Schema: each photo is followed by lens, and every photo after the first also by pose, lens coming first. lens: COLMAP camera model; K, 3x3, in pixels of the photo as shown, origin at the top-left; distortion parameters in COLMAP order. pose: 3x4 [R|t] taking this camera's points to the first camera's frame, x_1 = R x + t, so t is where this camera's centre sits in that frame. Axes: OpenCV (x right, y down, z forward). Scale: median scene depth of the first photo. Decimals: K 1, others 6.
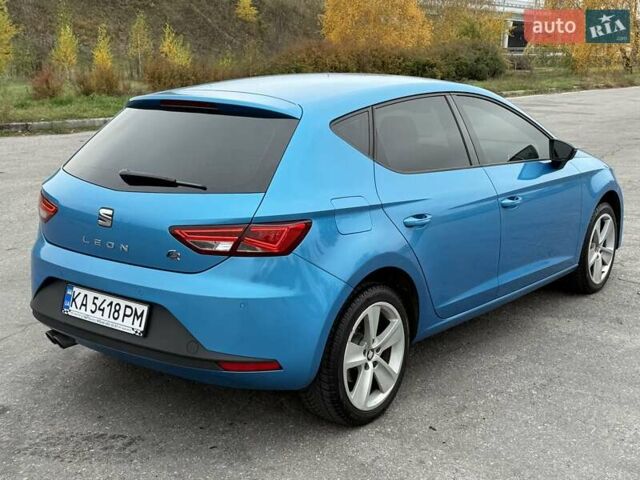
lens RADIAL K [[869.6, 0, 320.0], [0, 869.6, 240.0], [0, 0, 1]] dist [0.112784, -0.014650]
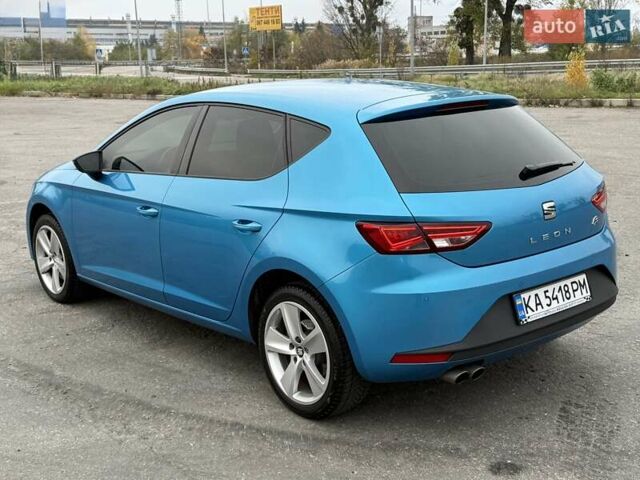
lens RADIAL K [[869.6, 0, 320.0], [0, 869.6, 240.0], [0, 0, 1]] dist [0.112784, -0.014650]
pose [[0.203266, -0.222516, 0.953504, -1.310224], [0.246760, 0.954042, 0.170038, -0.238432], [-0.947519, 0.200724, 0.248833, 1.005527]]
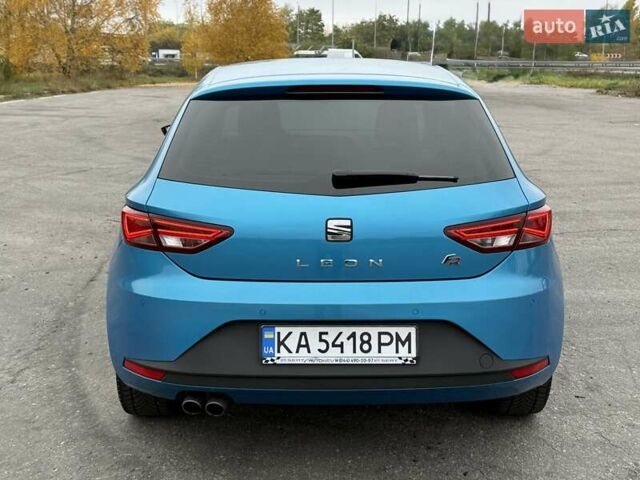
lens RADIAL K [[869.6, 0, 320.0], [0, 869.6, 240.0], [0, 0, 1]] dist [0.112784, -0.014650]
pose [[0.779382, -0.129607, 0.612998, -0.749247], [0.135129, 0.990117, 0.037536, -0.049114], [-0.611804, 0.053579, 0.789193, 0.380652]]
